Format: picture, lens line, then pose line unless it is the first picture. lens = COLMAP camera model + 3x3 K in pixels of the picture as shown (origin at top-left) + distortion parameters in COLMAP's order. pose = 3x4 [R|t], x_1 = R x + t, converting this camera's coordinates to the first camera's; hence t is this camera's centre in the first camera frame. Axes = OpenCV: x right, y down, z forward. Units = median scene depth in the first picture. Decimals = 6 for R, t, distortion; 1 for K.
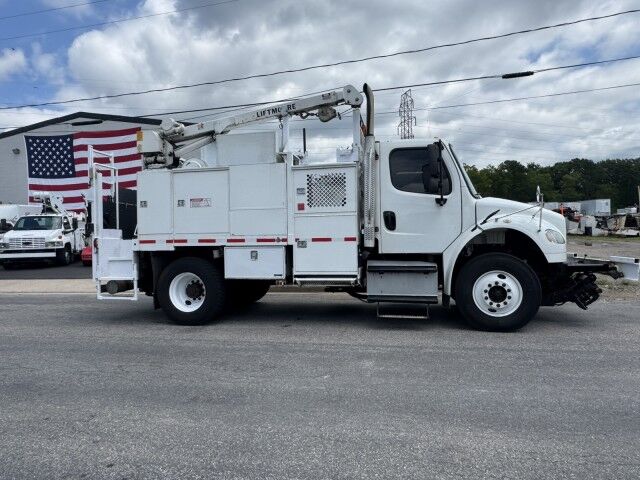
lens RADIAL K [[462.3, 0, 330.3], [0, 462.3, 257.0], [0, 0, 1]] dist [-0.013070, -0.011517]
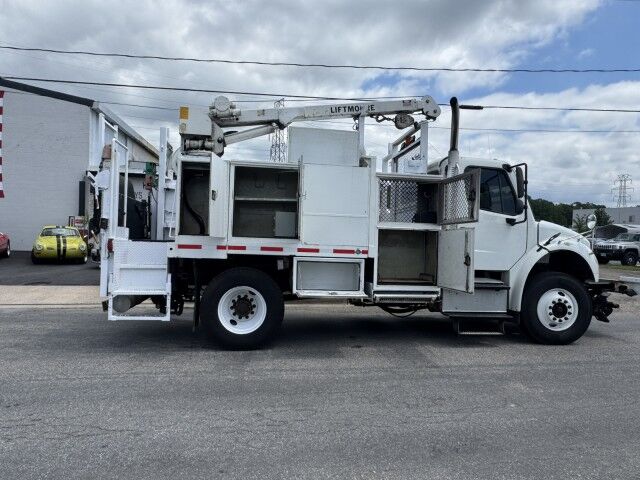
lens RADIAL K [[462.3, 0, 319.5], [0, 462.3, 245.5], [0, 0, 1]] dist [-0.013070, -0.011517]
pose [[0.921452, 0.040573, 0.386368, -0.531835], [-0.032781, 0.999105, -0.026737, -0.022419], [-0.387107, 0.011971, 0.921957, 0.194534]]
